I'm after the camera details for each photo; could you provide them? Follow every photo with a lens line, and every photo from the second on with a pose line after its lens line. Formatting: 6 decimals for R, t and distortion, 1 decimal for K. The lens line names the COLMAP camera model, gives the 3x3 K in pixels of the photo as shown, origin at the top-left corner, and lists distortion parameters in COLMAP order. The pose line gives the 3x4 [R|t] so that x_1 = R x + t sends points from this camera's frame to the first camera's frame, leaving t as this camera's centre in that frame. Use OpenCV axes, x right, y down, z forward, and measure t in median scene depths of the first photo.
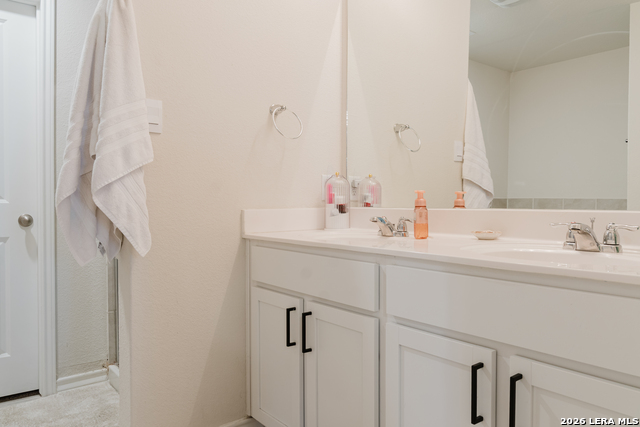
lens RADIAL K [[474.2, 0, 320.0], [0, 474.2, 213.5], [0, 0, 1]] dist [-0.003681, -0.000832]
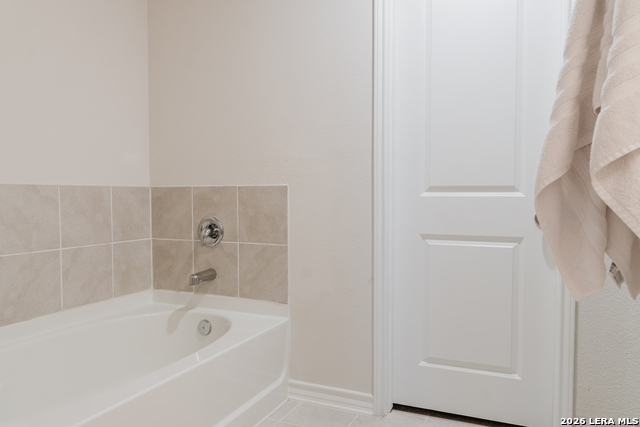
lens RADIAL K [[474.2, 0, 320.0], [0, 474.2, 213.5], [0, 0, 1]] dist [-0.003681, -0.000832]
pose [[0.466087, 0.027441, -0.884313, -0.133292], [-0.020538, 0.999585, 0.020193, -0.002737], [0.884500, 0.008751, 0.466457, 0.446670]]
